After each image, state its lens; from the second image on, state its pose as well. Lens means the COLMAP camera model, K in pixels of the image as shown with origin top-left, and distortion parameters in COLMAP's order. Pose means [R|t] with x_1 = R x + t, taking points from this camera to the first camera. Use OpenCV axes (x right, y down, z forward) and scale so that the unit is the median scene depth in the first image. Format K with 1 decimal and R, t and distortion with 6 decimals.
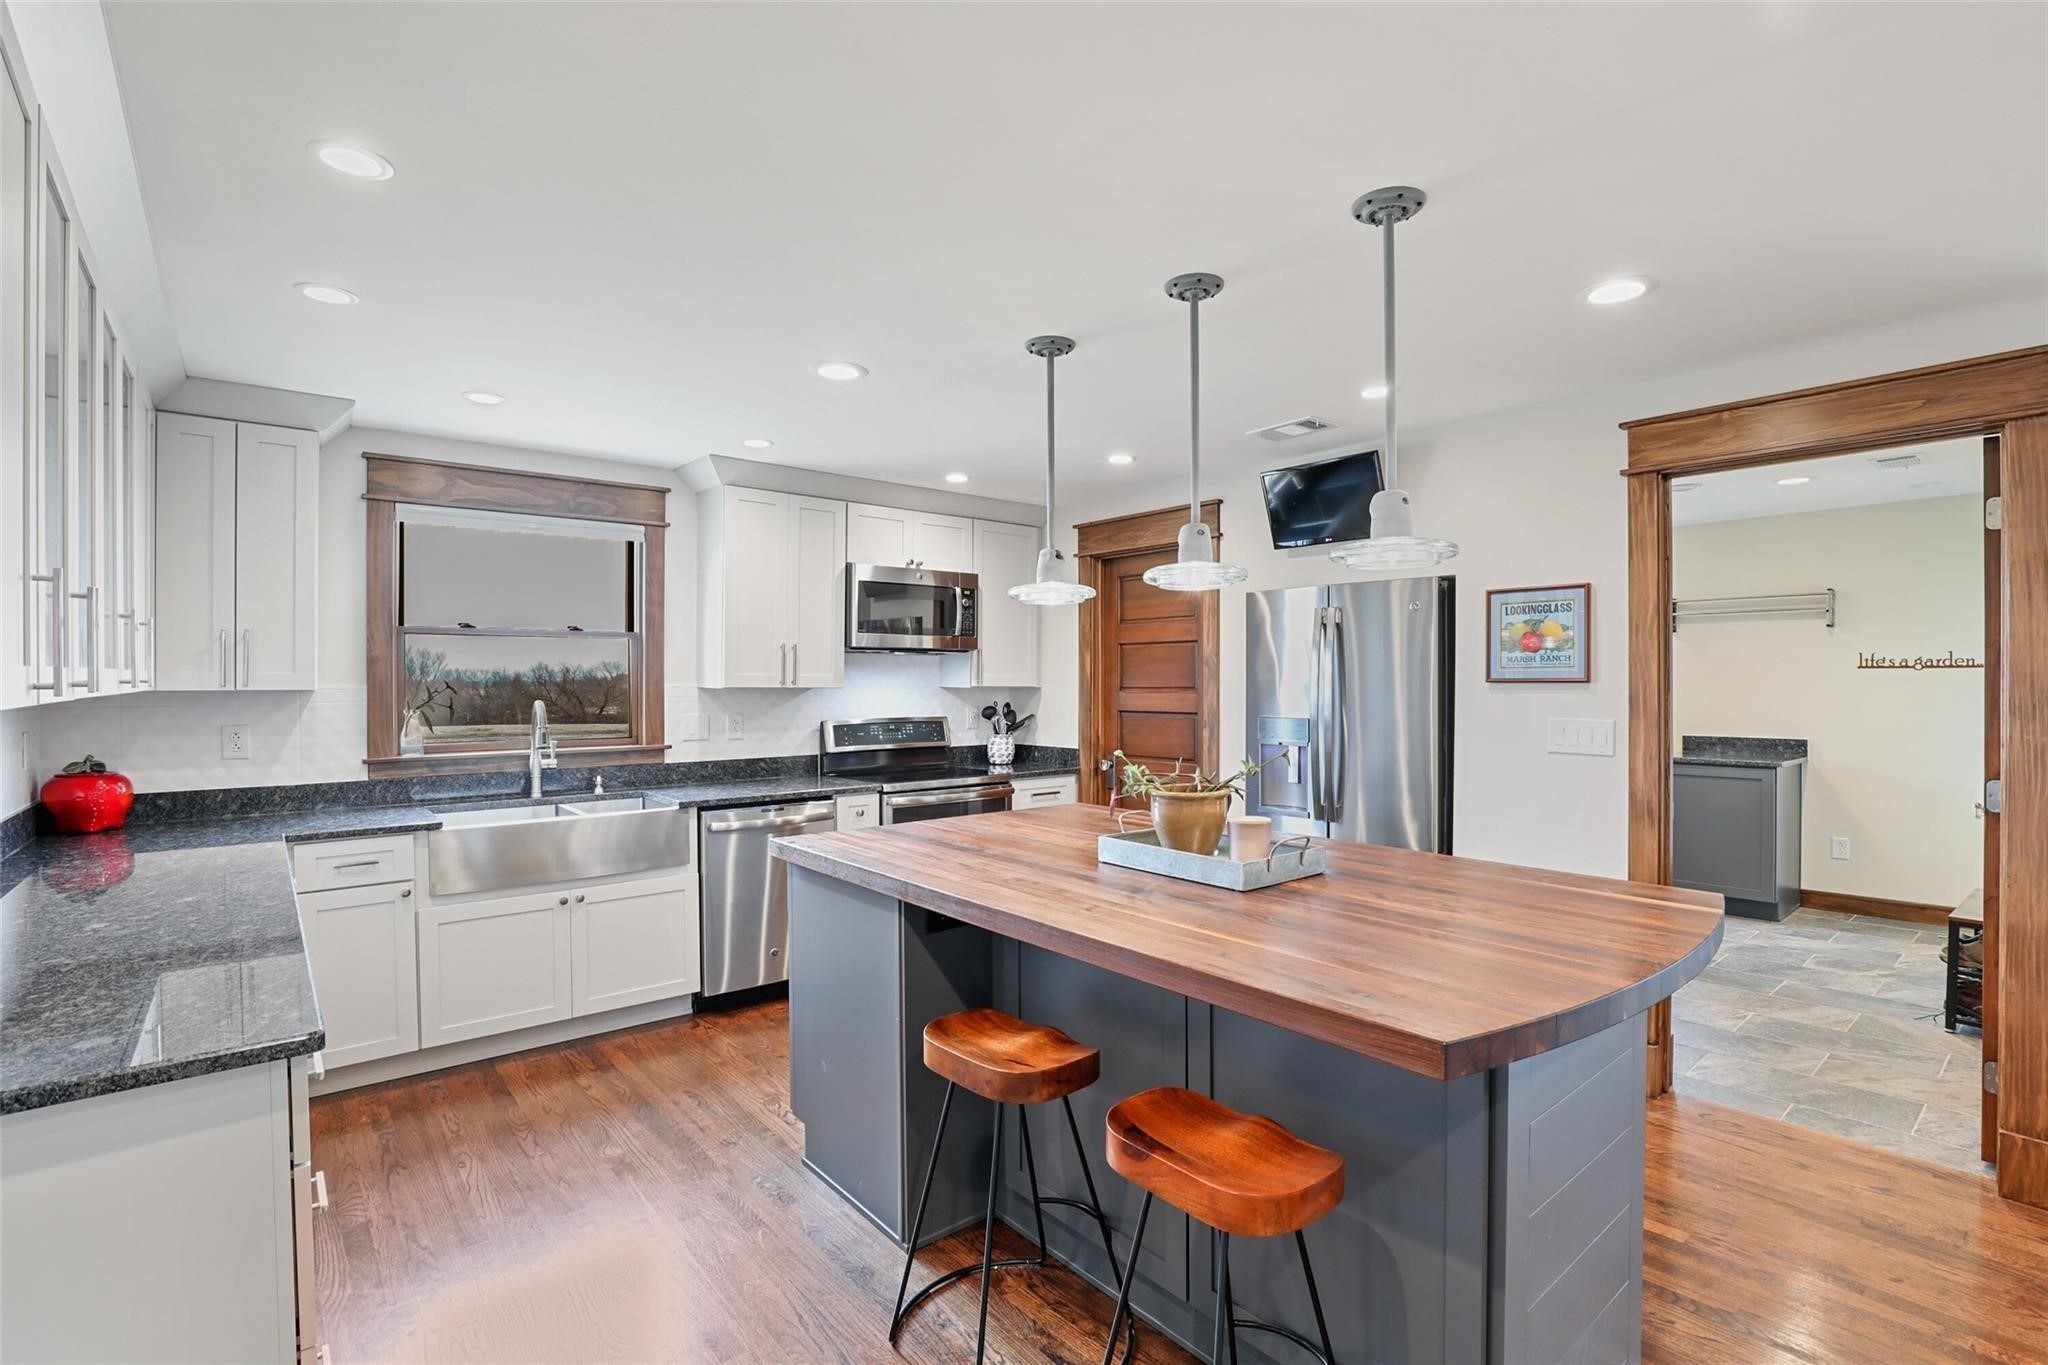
lens RADIAL K [[989.1, 0, 983.2], [0, 989.1, 682.7], [0, 0, 1]] dist [-0.003925, -0.000122]
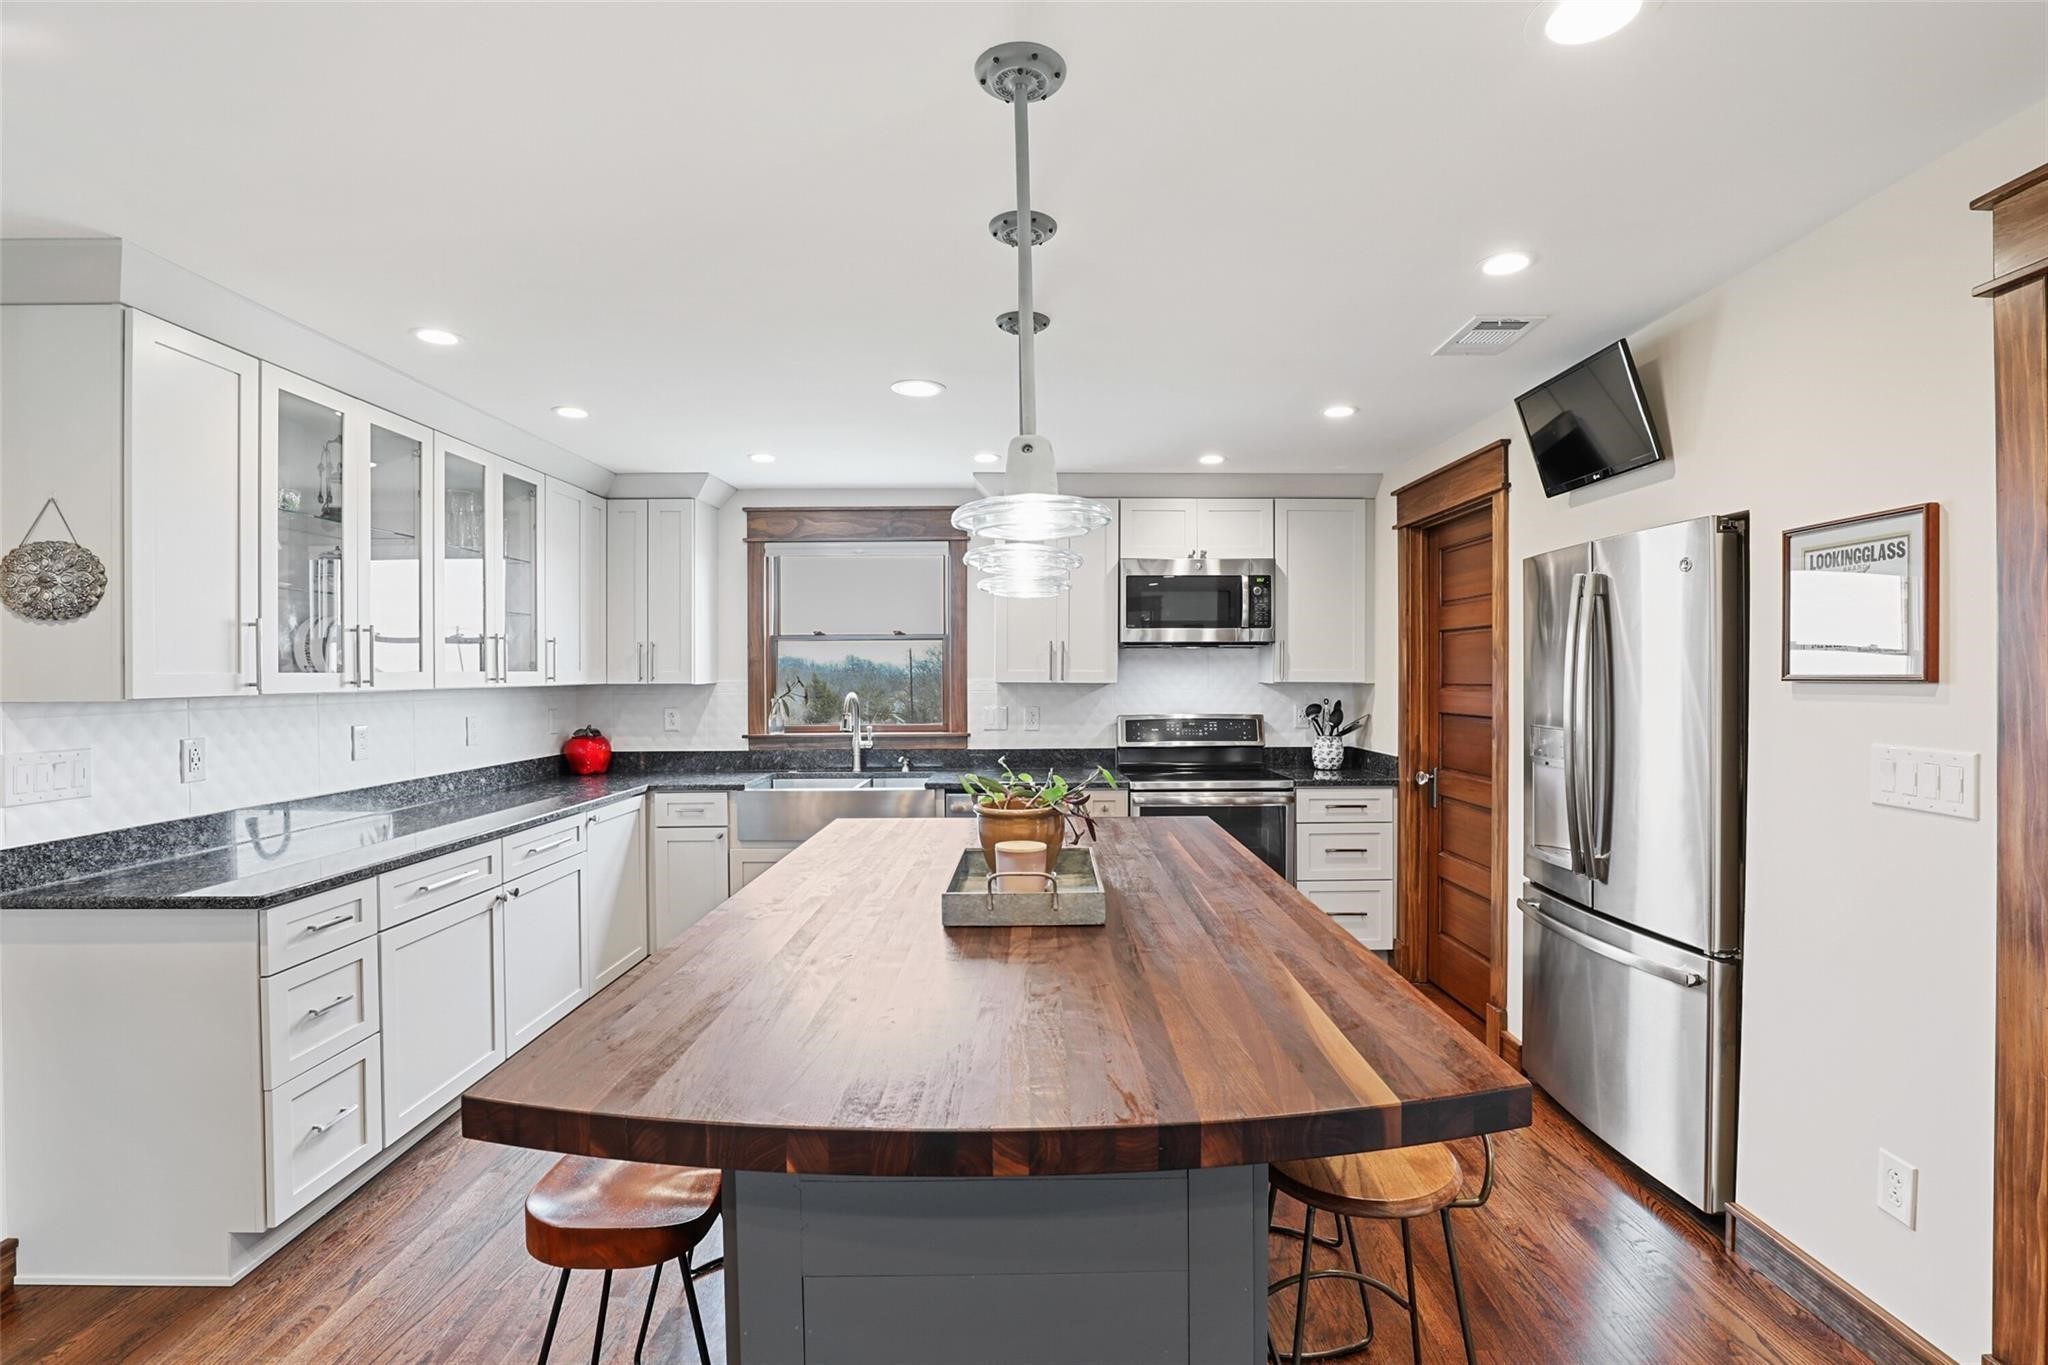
lens RADIAL K [[941.3, 0, 1000.2], [0, 941.3, 671.5], [0, 0, 1]] dist [-0.000413, 0.000381]
pose [[0.775181, -0.002910, -0.631733, 0.394725], [0.000432, 0.999992, -0.004076, -0.003239], [0.631739, 0.002887, 0.775176, 0.190734]]
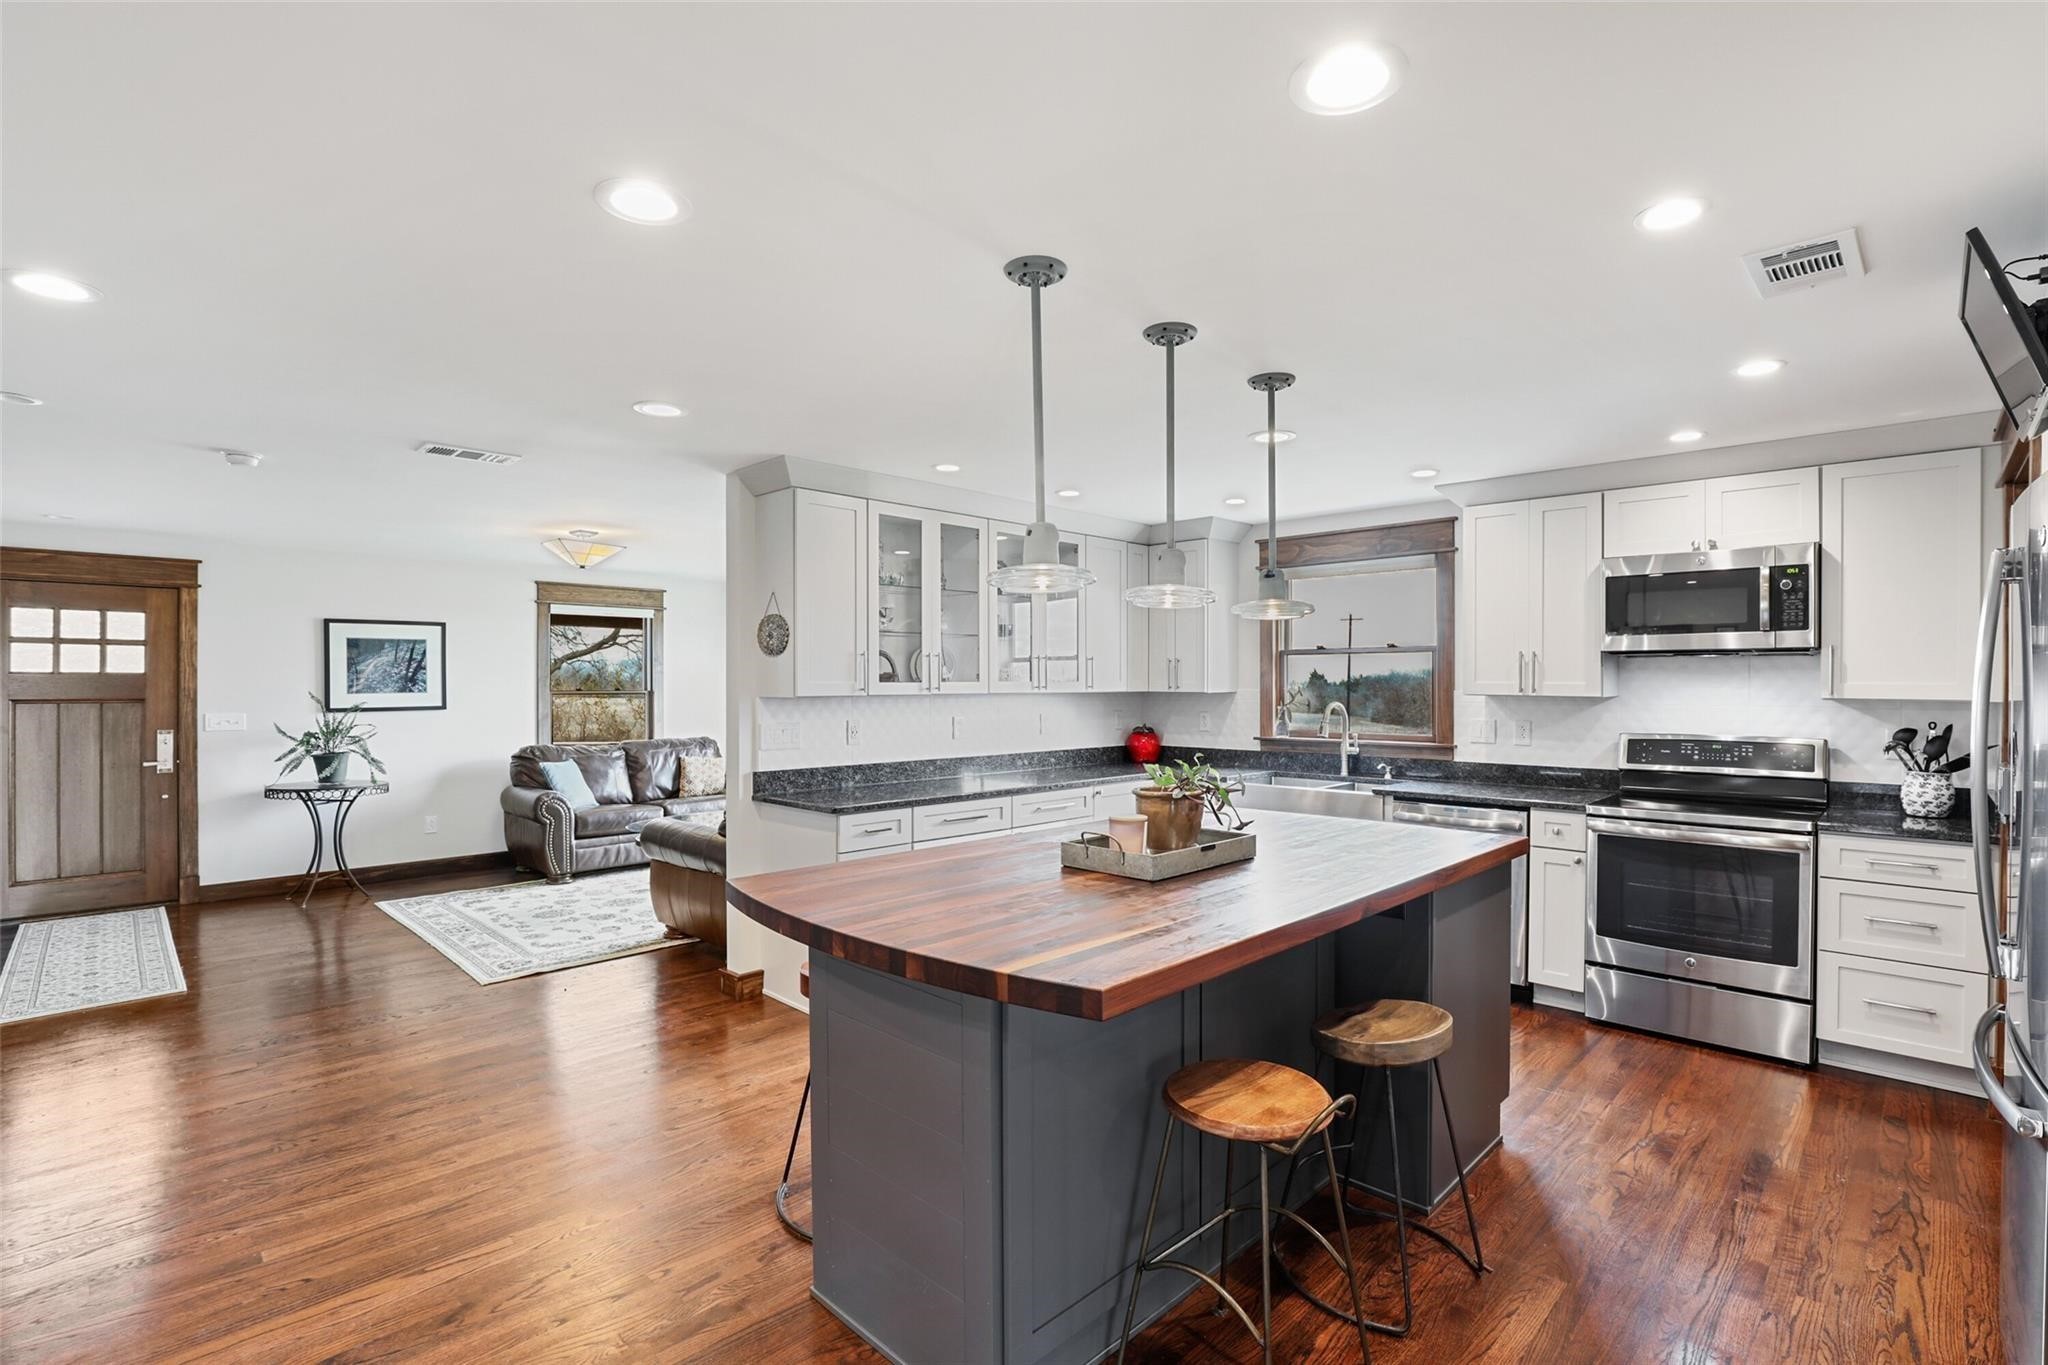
lens RADIAL K [[927.2, 0, 1041.4], [0, 927.2, 685.1], [0, 0, 1]] dist [-0.002733, -0.000549]
pose [[0.140644, 0.003669, -0.990053, 0.666340], [-0.004927, 0.999983, 0.003006, -0.006040], [0.990048, 0.004455, 0.140660, 0.393636]]
